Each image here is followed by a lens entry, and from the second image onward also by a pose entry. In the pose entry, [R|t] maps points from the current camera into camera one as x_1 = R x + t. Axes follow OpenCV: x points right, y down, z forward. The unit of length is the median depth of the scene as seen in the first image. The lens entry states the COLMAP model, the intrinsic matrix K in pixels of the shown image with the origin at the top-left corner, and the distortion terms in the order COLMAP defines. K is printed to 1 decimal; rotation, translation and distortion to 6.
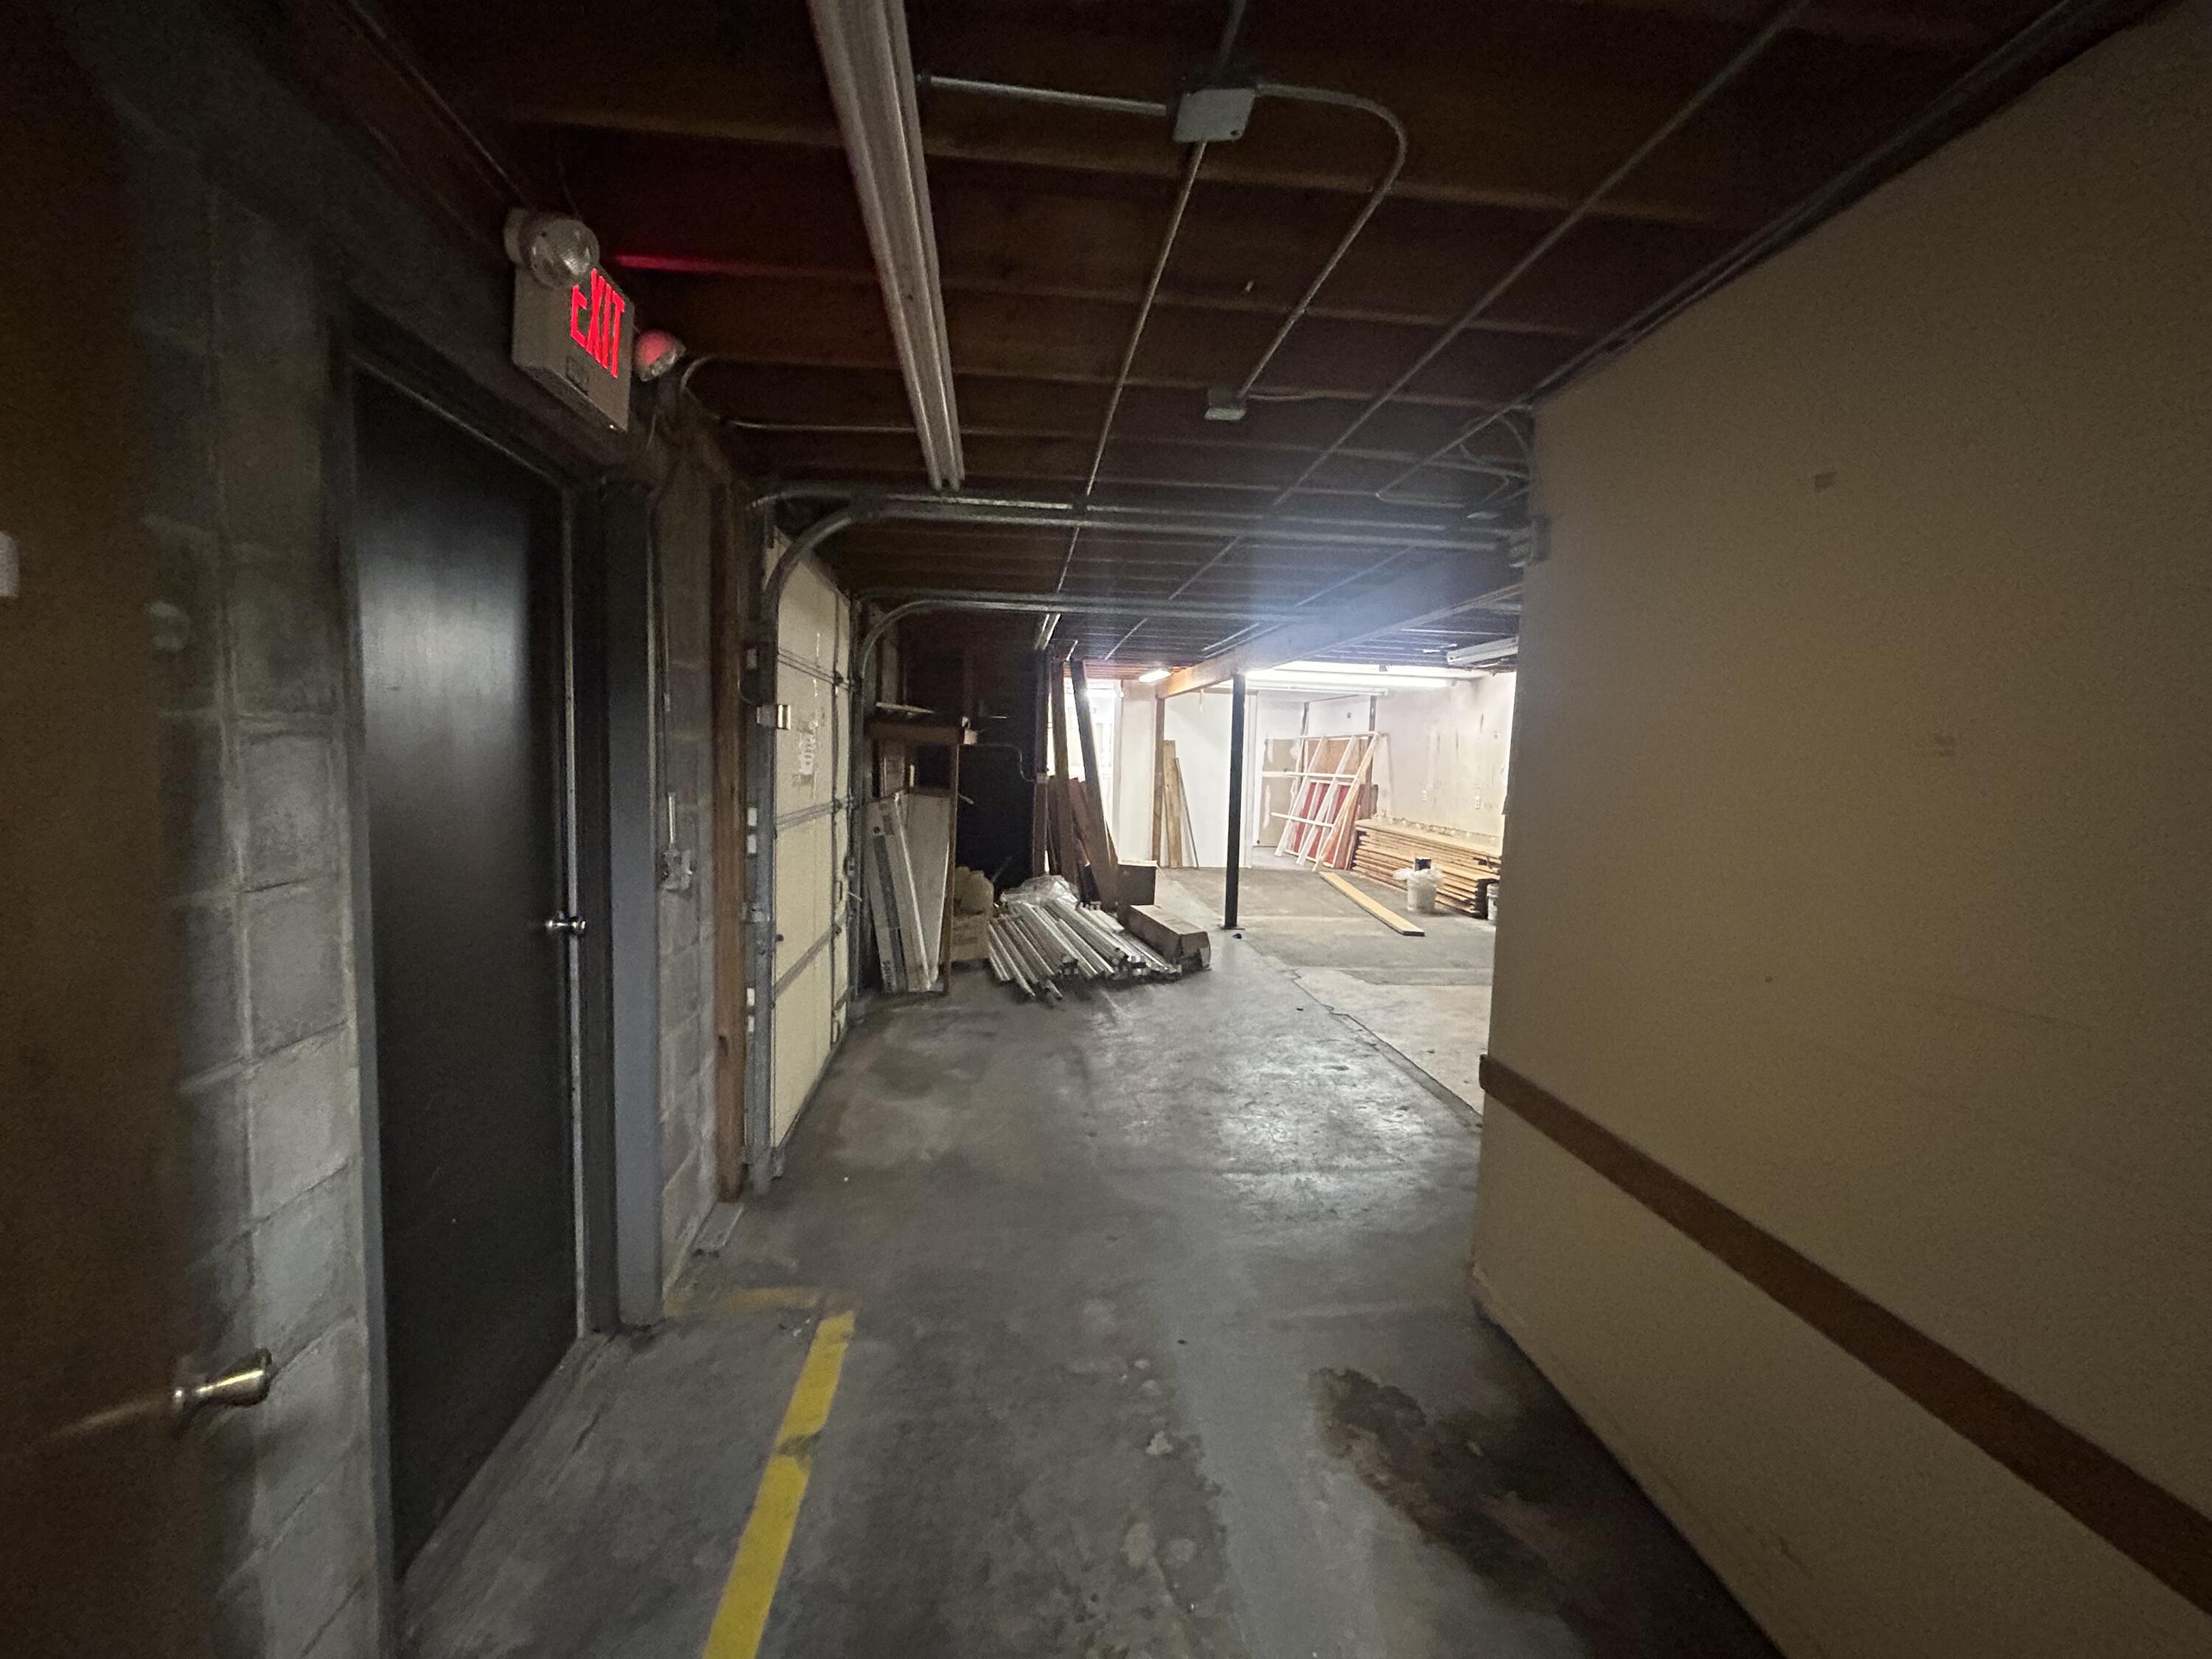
lens RADIAL K [[902.1, 0, 1107.2], [0, 902.1, 821.0], [0, 0, 1]] dist [0.001647, 0.000165]
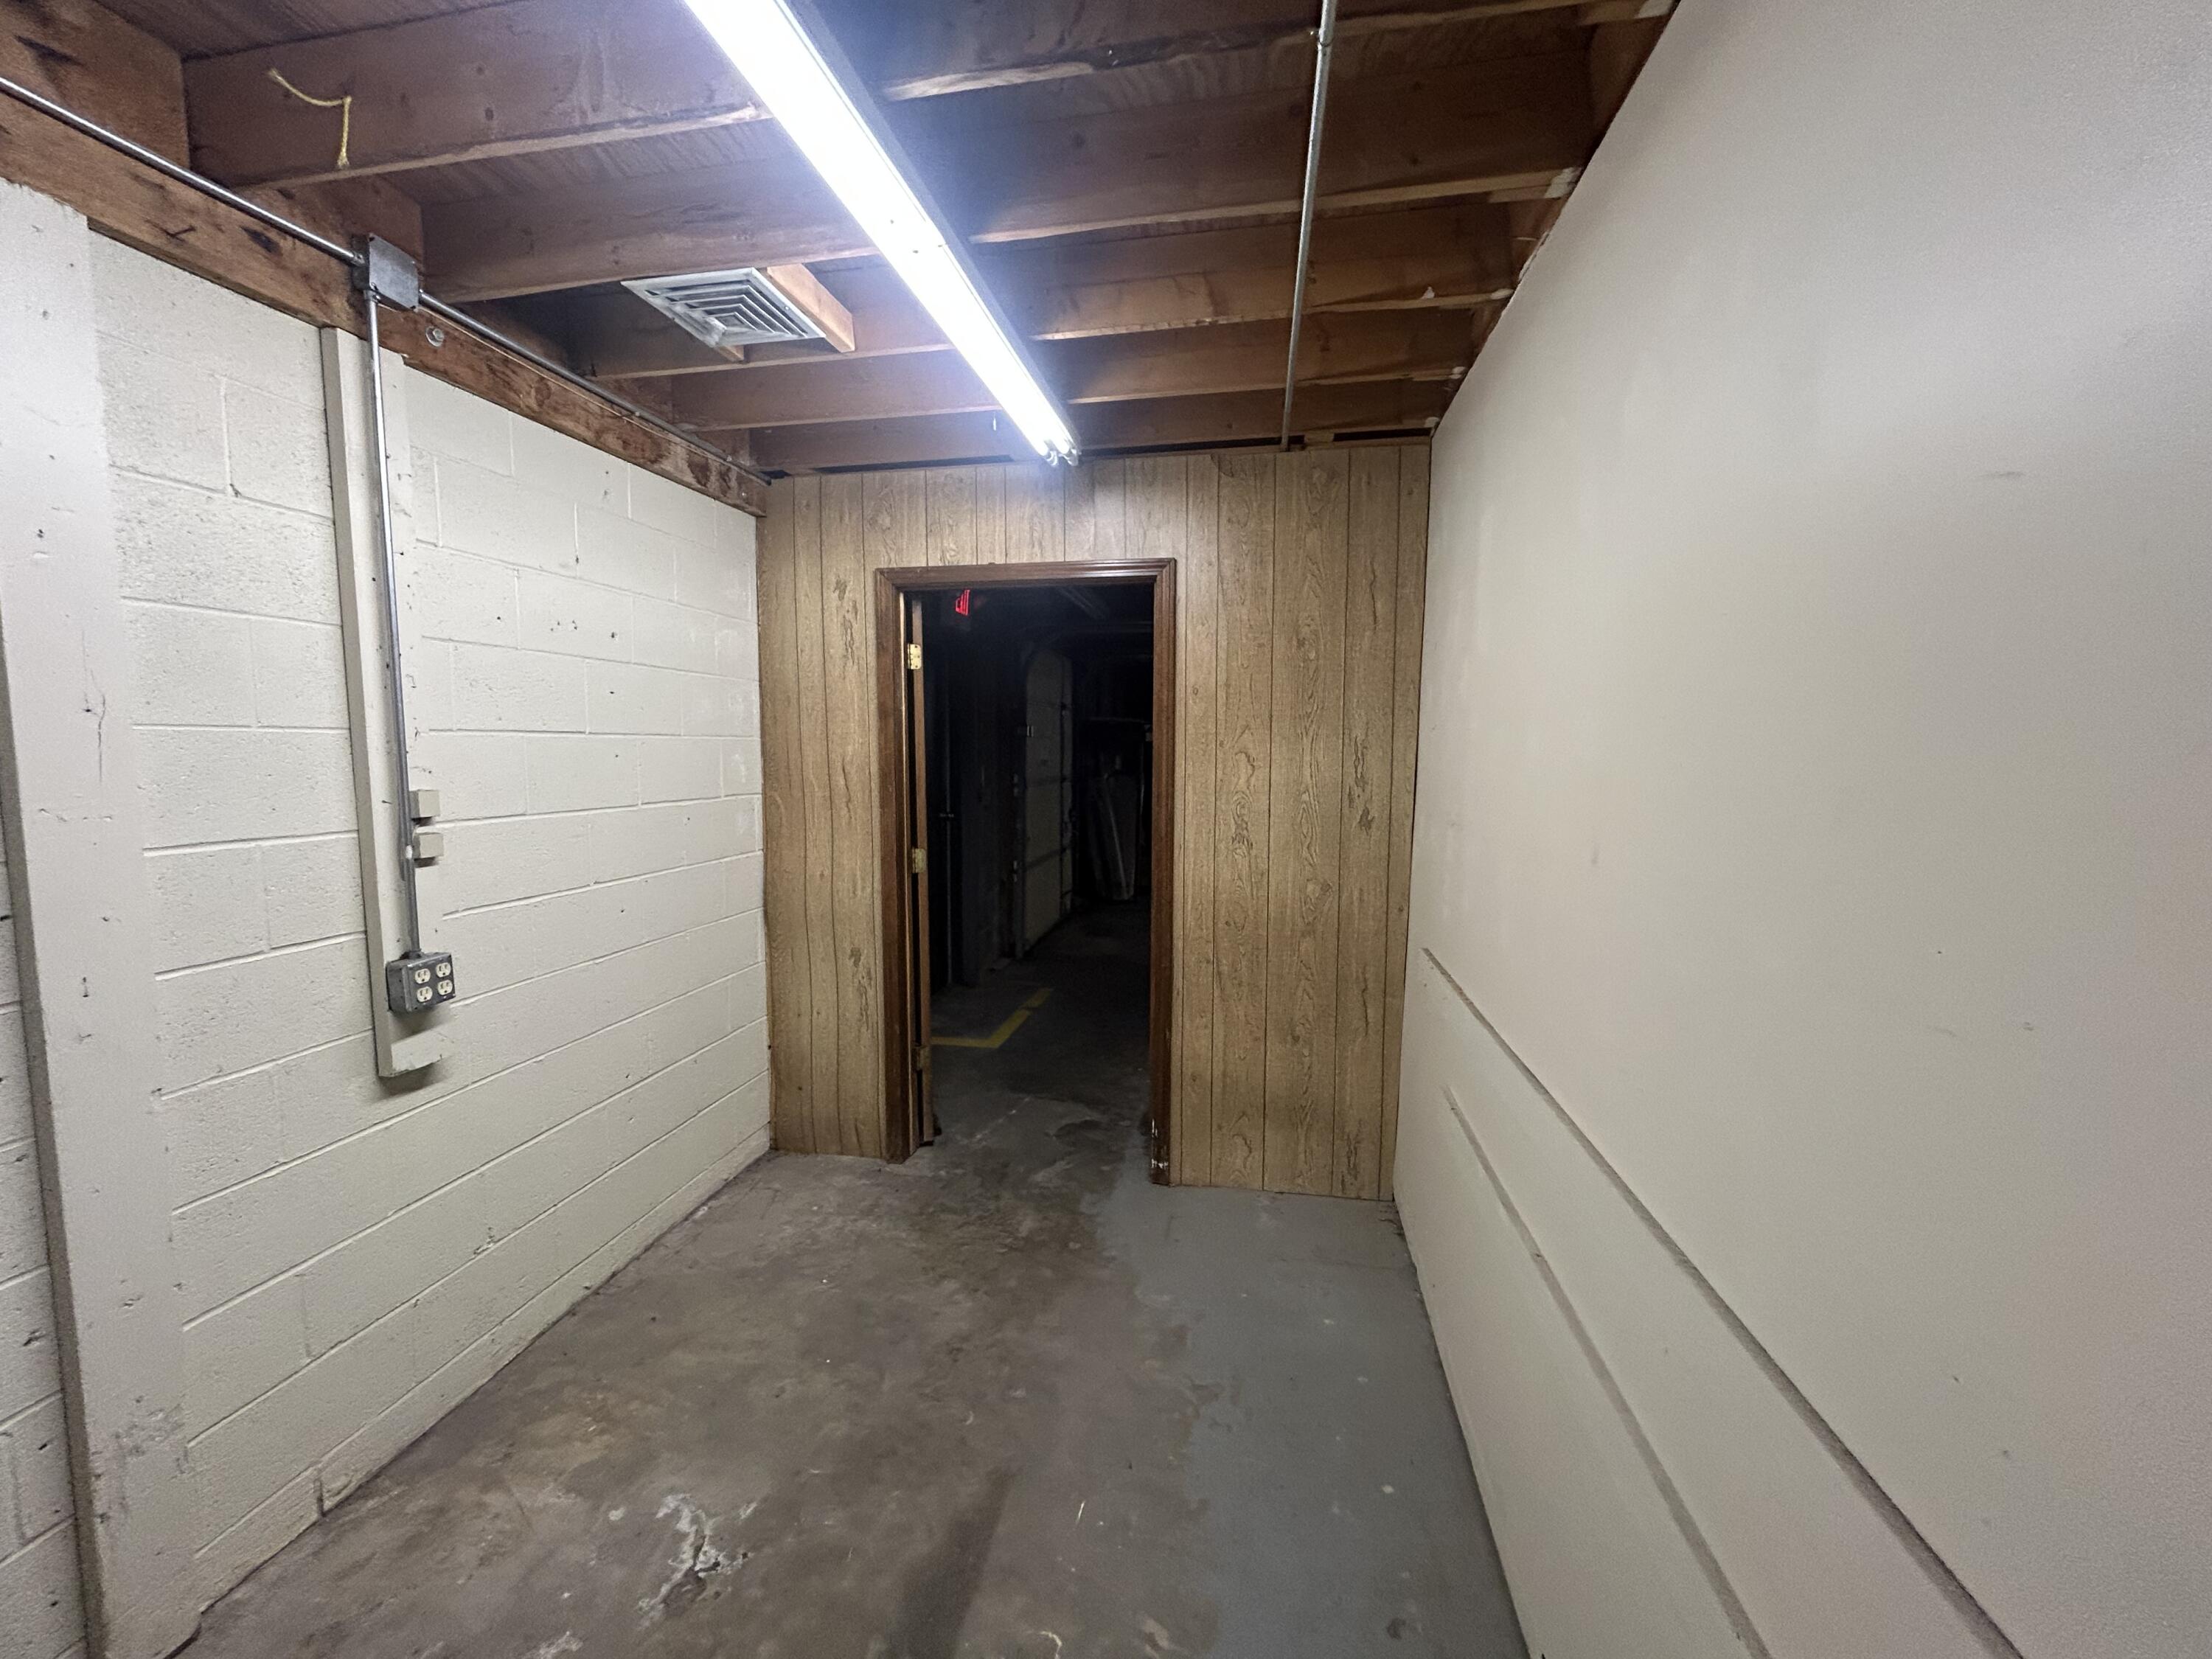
lens RADIAL K [[902.1, 0, 1102.6], [0, 902.1, 830.3], [0, 0, 1]] dist [0.001647, 0.000165]
pose [[0.956107, 0.007861, -0.292911, 0.300312], [-0.003184, 0.999860, 0.016440, 0.056711], [0.292999, -0.014786, 0.955998, -0.685552]]
